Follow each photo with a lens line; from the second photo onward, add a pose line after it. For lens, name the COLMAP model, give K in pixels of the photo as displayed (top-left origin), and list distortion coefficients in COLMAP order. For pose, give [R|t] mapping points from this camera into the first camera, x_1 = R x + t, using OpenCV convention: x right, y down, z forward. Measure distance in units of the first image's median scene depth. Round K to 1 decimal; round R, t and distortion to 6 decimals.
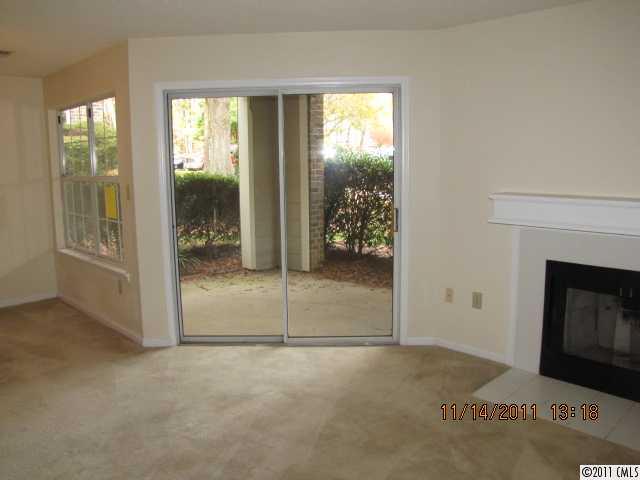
lens RADIAL K [[527.9, 0, 320.0], [0, 527.9, 240.0], [0, 0, 1]] dist [-0.198595, 0.163305]
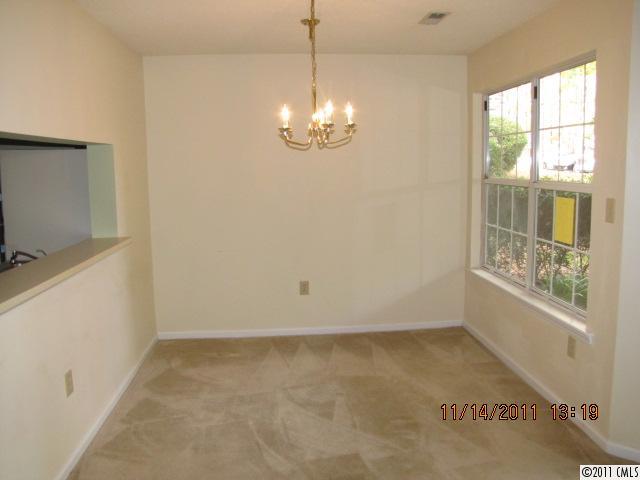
lens RADIAL K [[527.9, 0, 320.0], [0, 527.9, 240.0], [0, 0, 1]] dist [-0.198595, 0.163305]
pose [[0.768679, 0.080808, -0.634510, -0.212437], [-0.077728, 0.996437, 0.032738, -0.040916], [0.634895, 0.024154, 0.772221, 0.247564]]
